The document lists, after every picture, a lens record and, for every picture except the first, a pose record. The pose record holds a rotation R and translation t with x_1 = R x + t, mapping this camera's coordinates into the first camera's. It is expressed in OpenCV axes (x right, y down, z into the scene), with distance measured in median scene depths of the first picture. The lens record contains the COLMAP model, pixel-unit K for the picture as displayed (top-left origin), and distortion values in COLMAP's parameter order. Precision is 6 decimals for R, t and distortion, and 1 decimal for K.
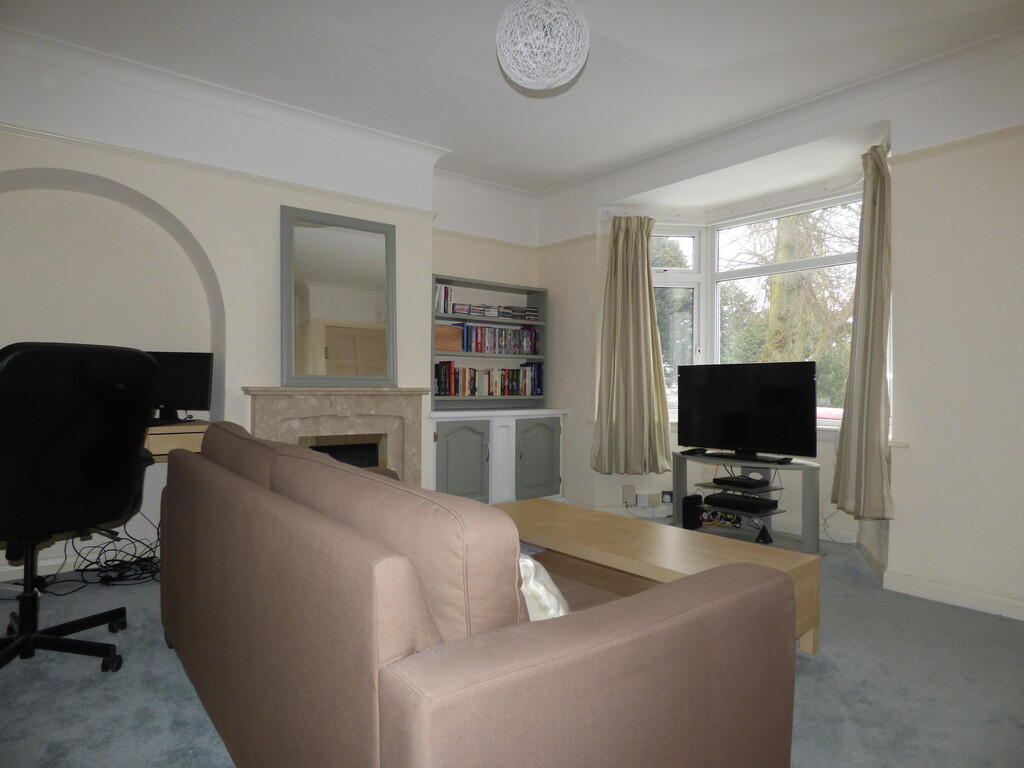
lens RADIAL K [[594.0, 0, 509.1], [0, 594.0, 392.5], [0, 0, 1]] dist [-0.000416, -0.000445]
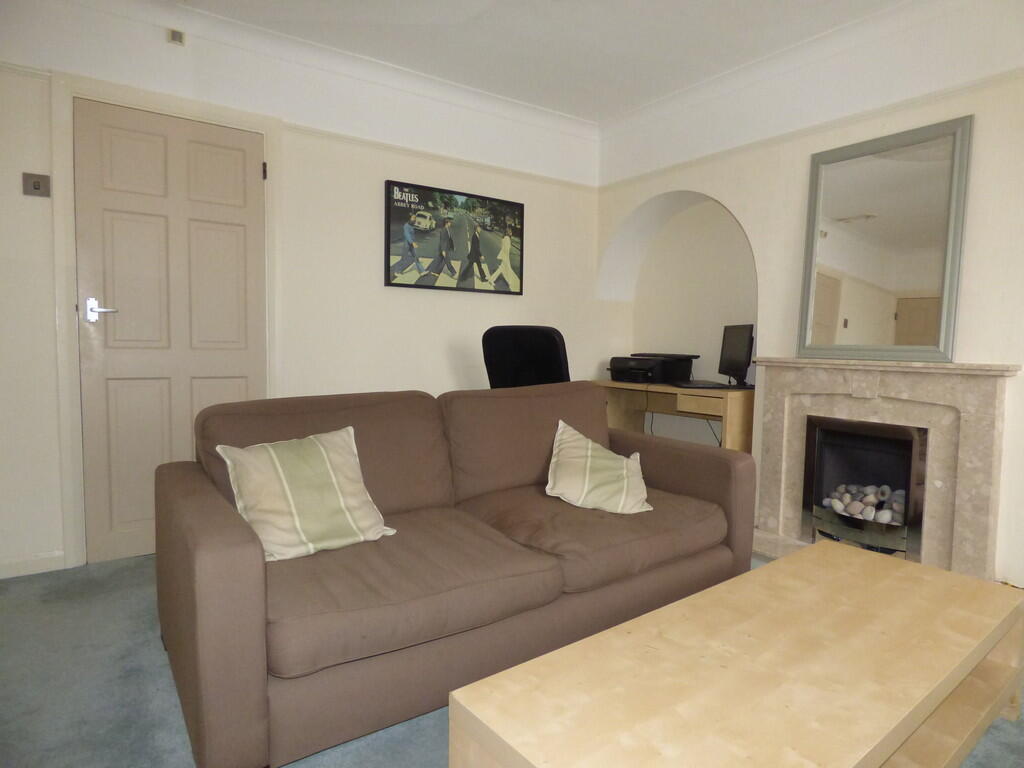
lens RADIAL K [[594.0, 0, 510.0], [0, 594.0, 379.5], [0, 0, 1]] dist [-0.000416, -0.000445]
pose [[-0.011481, 0.058520, -0.998220, 0.506662], [-0.020660, 0.998059, 0.058748, -0.020113], [0.999721, 0.021298, -0.010249, 0.532858]]
